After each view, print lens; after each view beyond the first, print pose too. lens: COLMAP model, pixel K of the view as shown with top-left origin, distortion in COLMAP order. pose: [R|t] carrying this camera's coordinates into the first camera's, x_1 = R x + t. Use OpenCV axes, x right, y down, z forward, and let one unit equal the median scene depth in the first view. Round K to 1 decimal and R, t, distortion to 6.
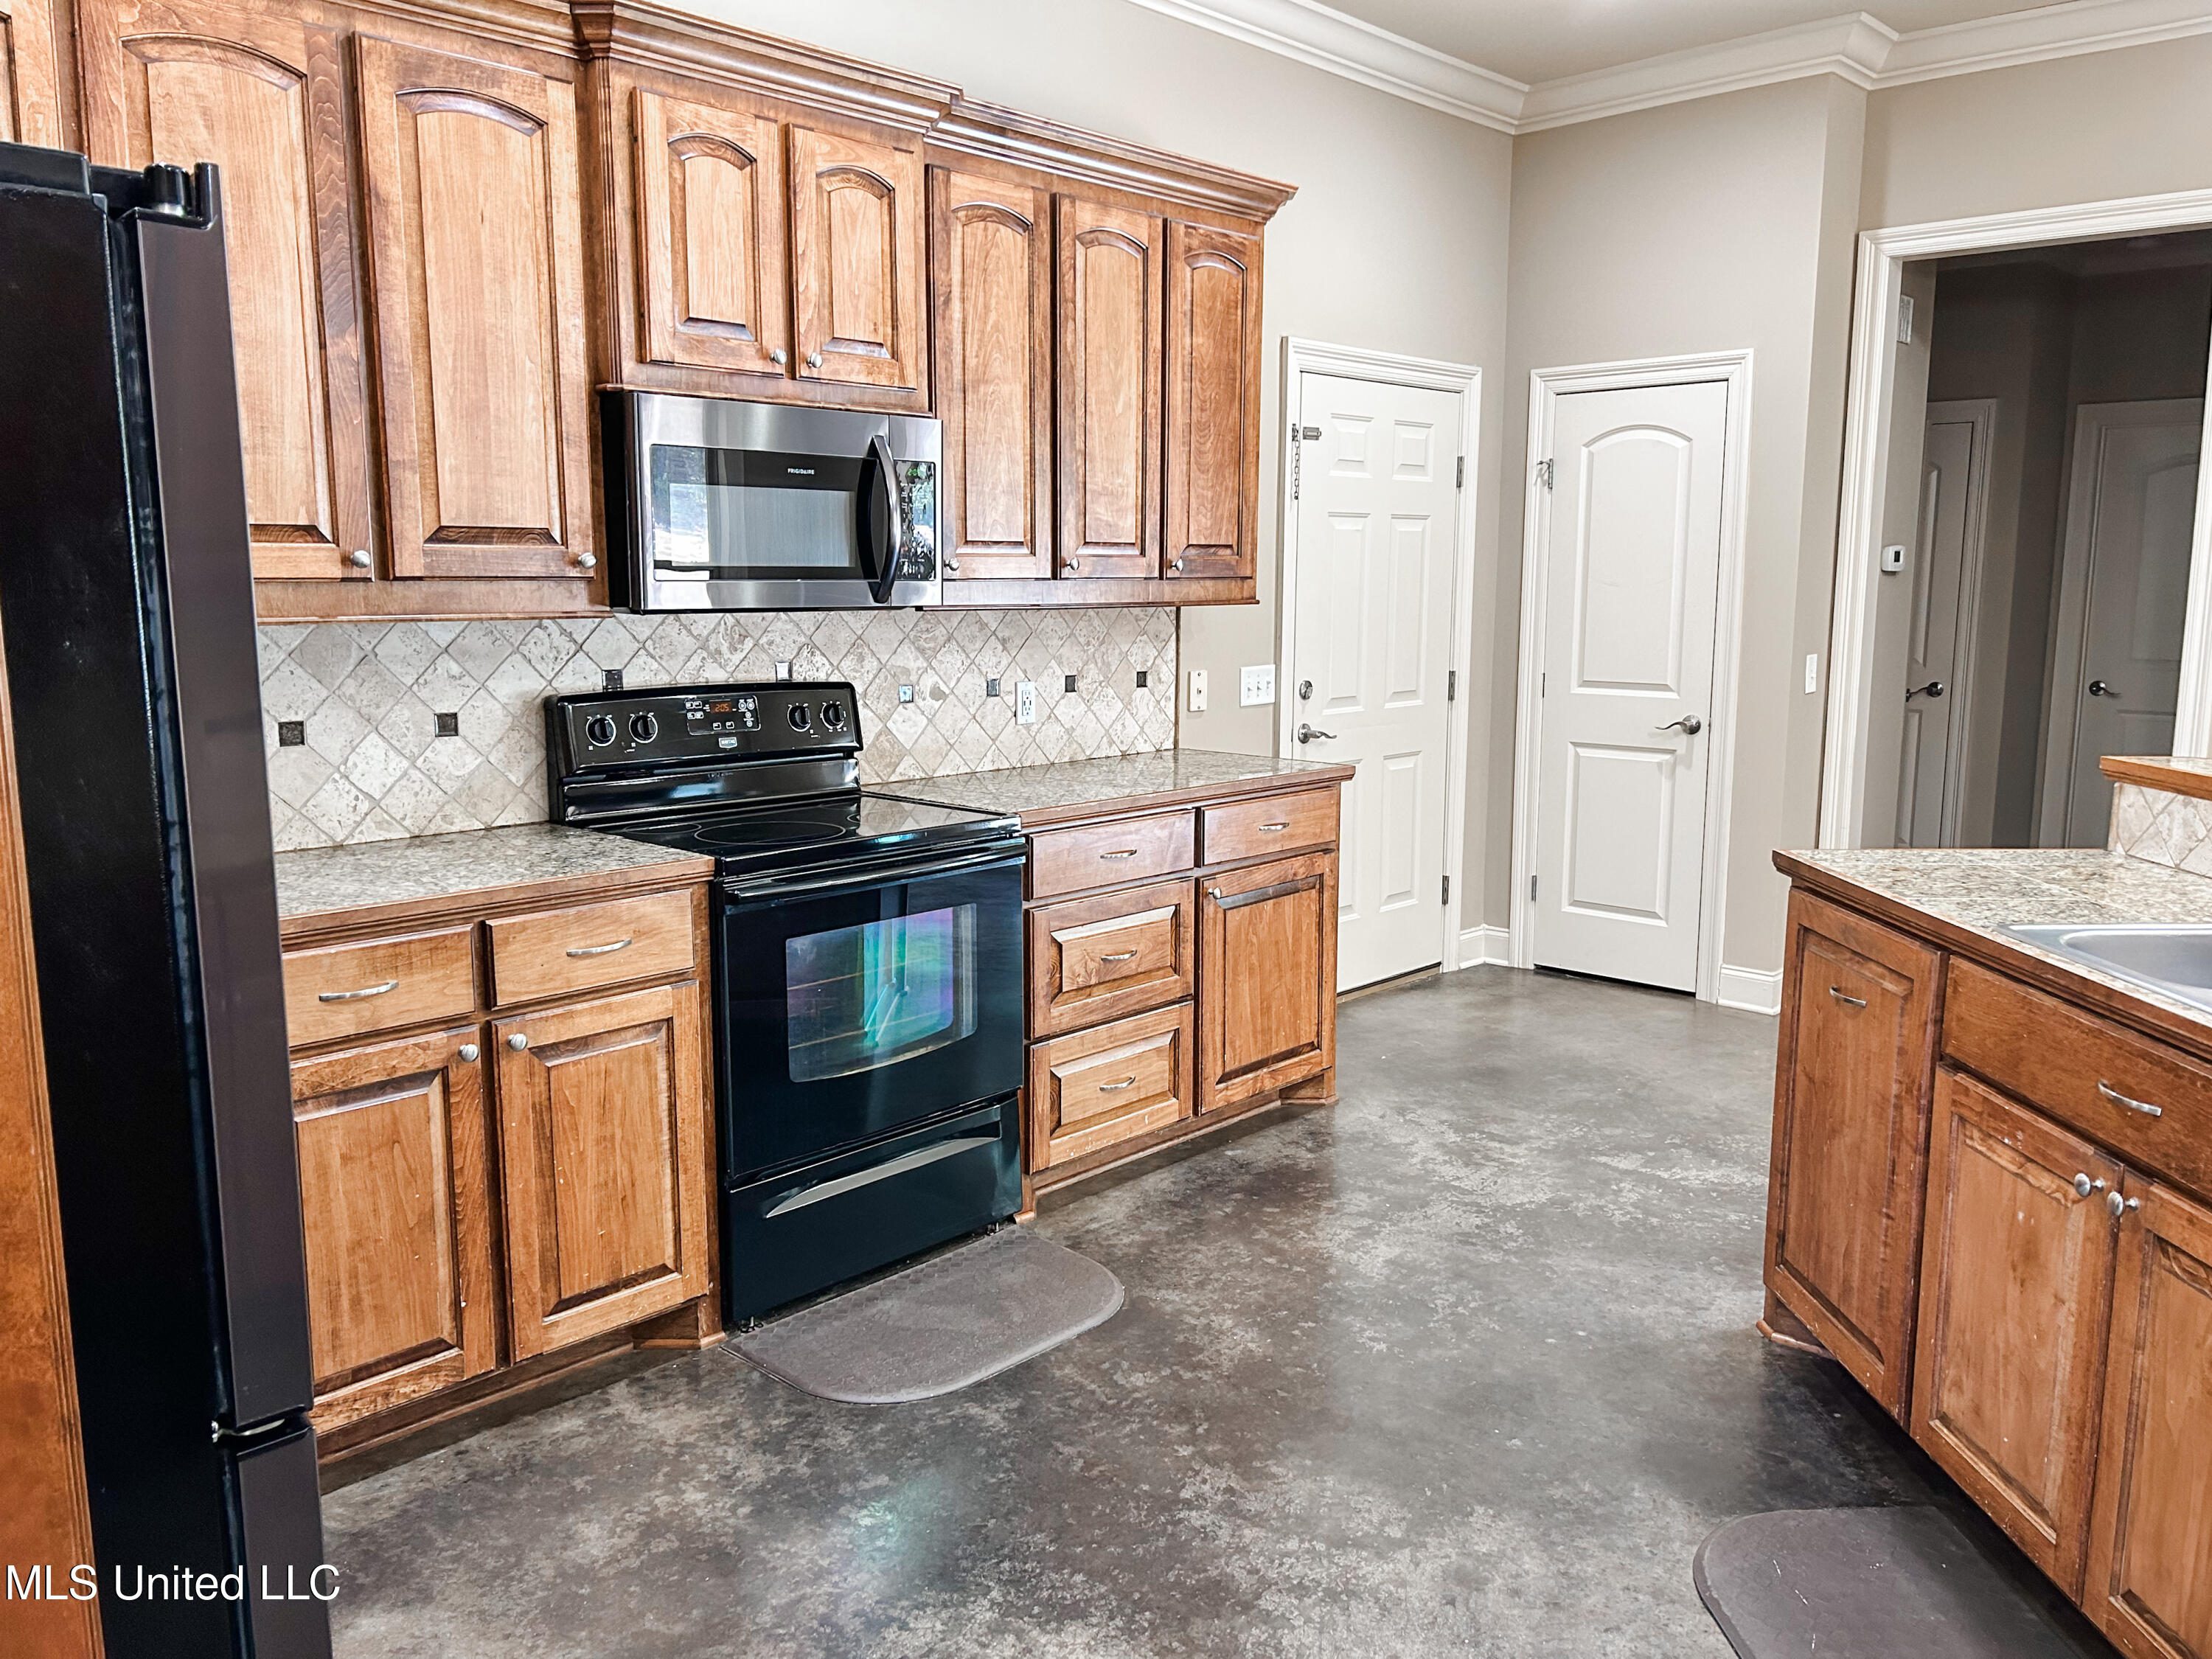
lens RADIAL K [[1659.6, 0, 1103.3], [0, 1659.6, 820.8], [0, 0, 1]] dist [0.051266, -0.055225]
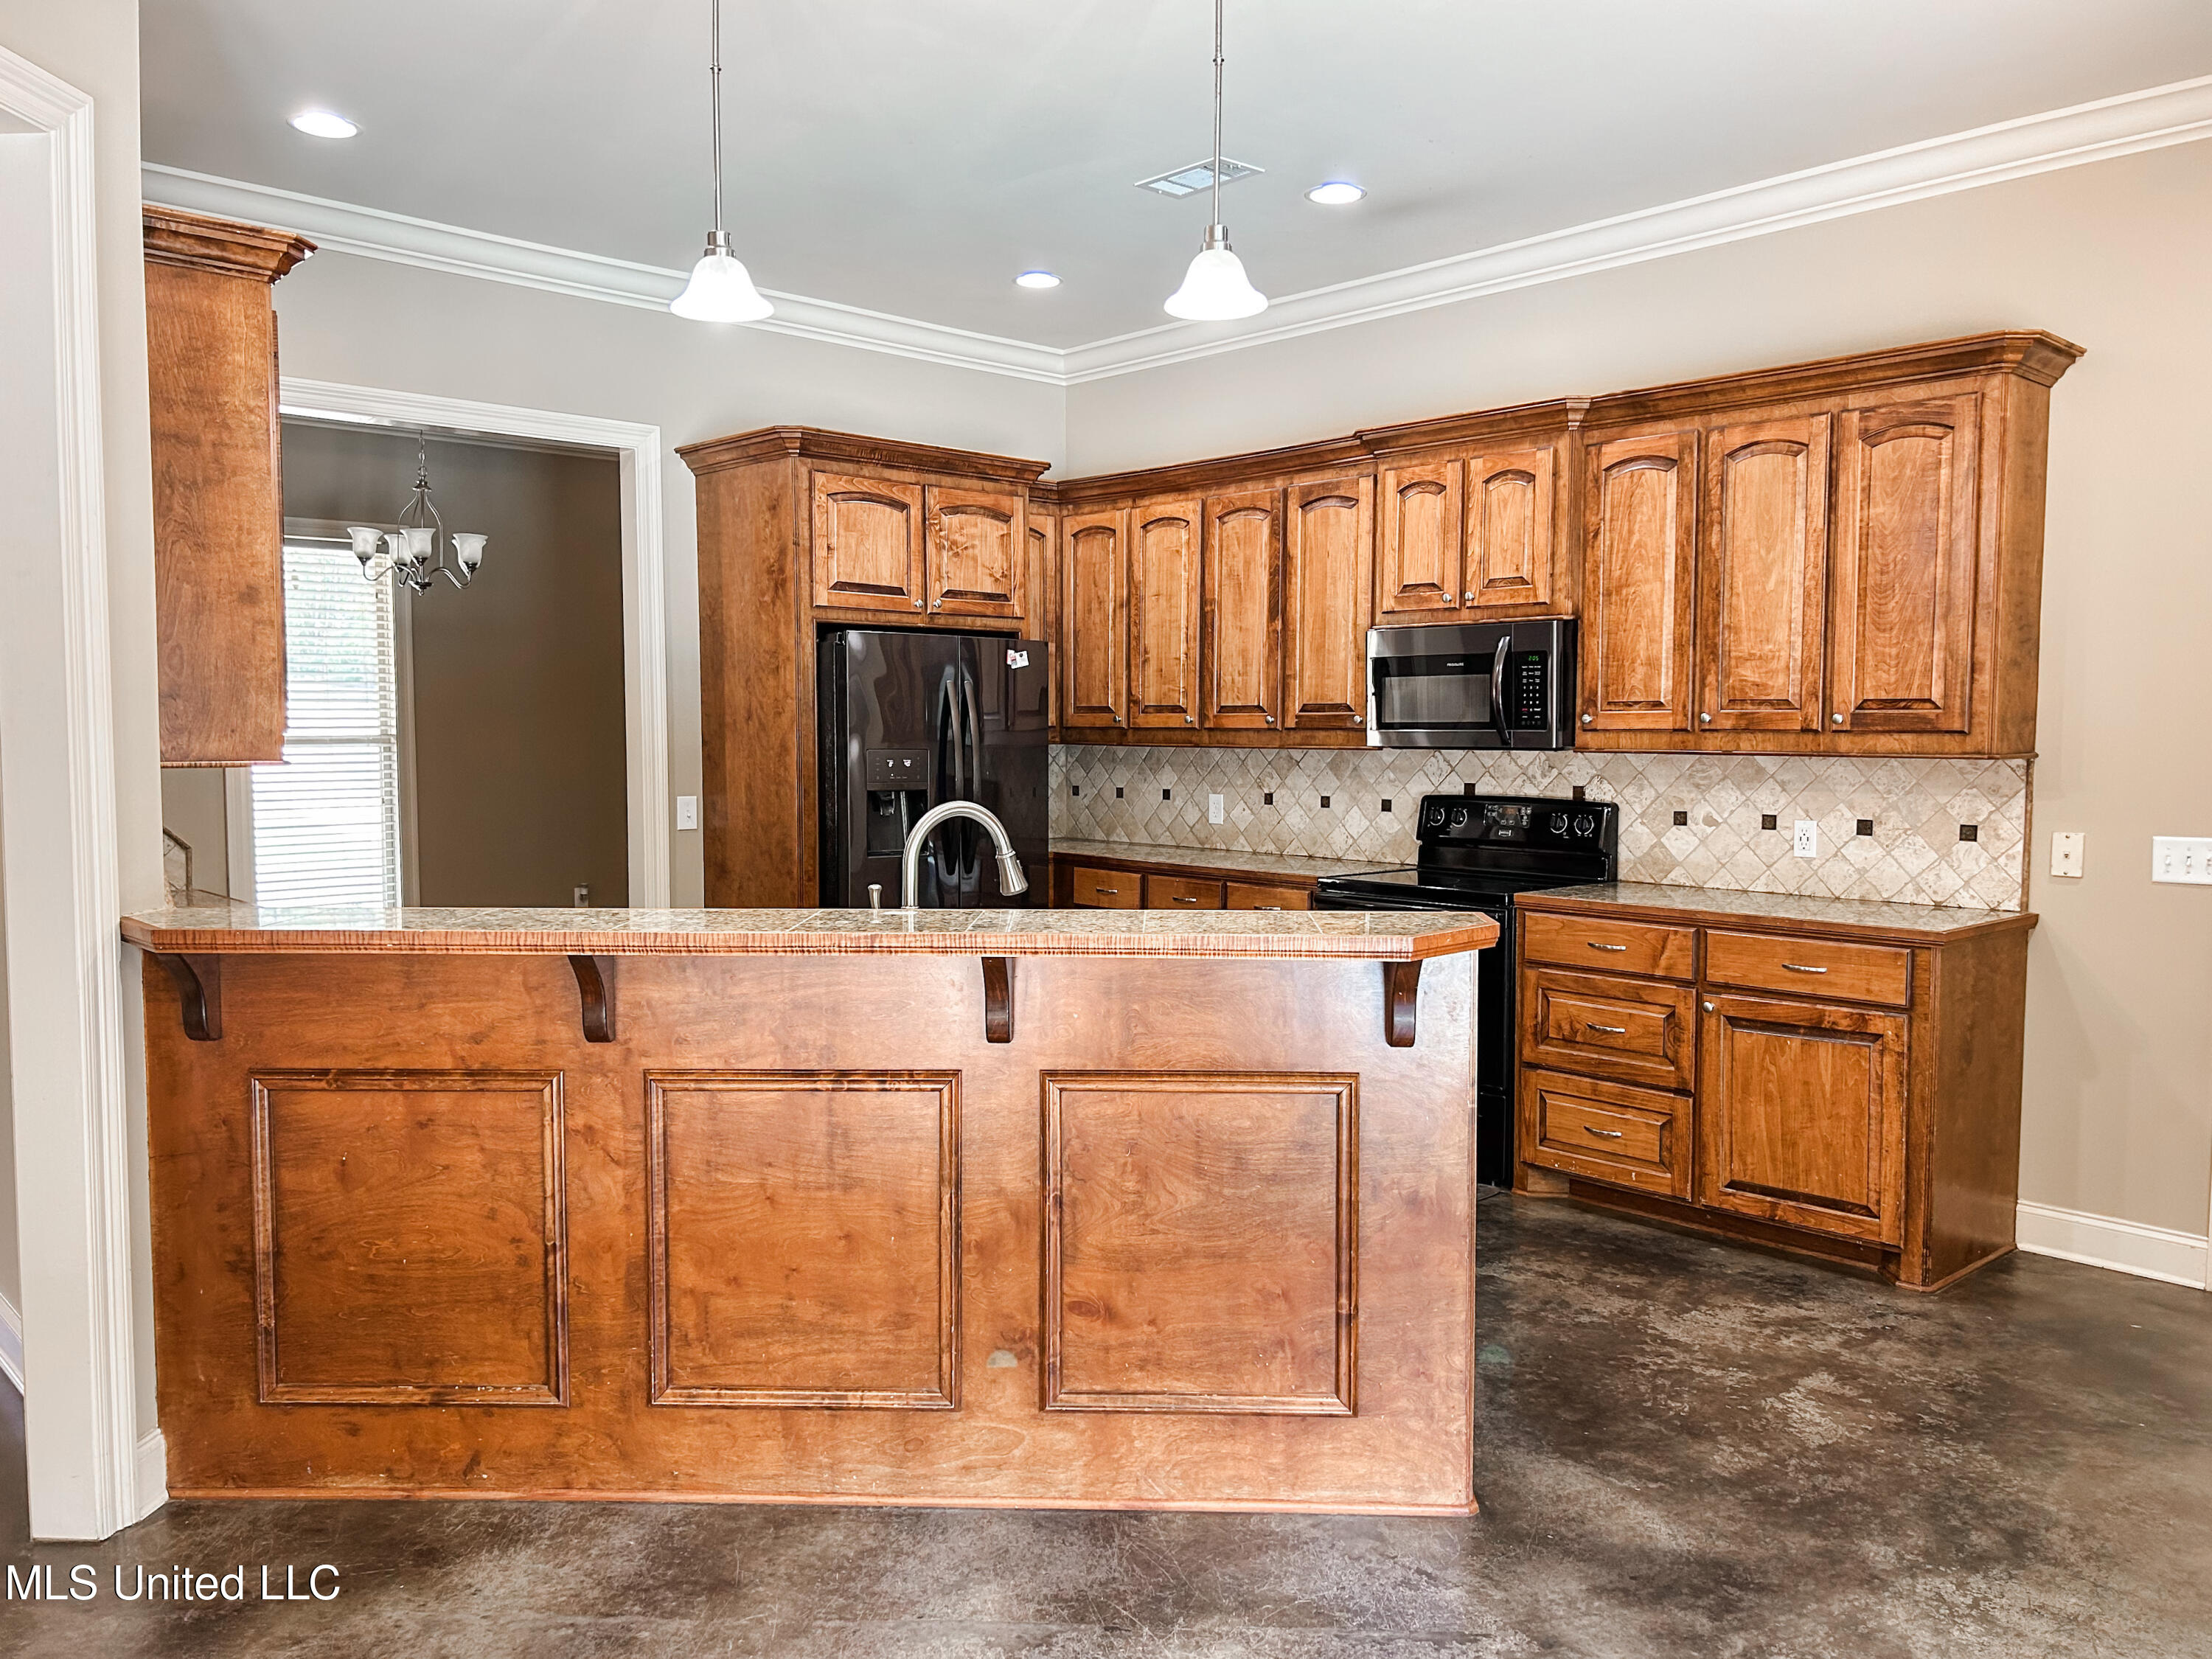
lens RADIAL K [[1659.6, 0, 1103.3], [0, 1659.6, 820.8], [0, 0, 1]] dist [0.051266, -0.055225]
pose [[-0.049174, 0.059002, -0.997046, 1.219376], [-0.149300, 0.986604, 0.065748, -0.094623], [0.987568, 0.152092, -0.039707, 0.619145]]
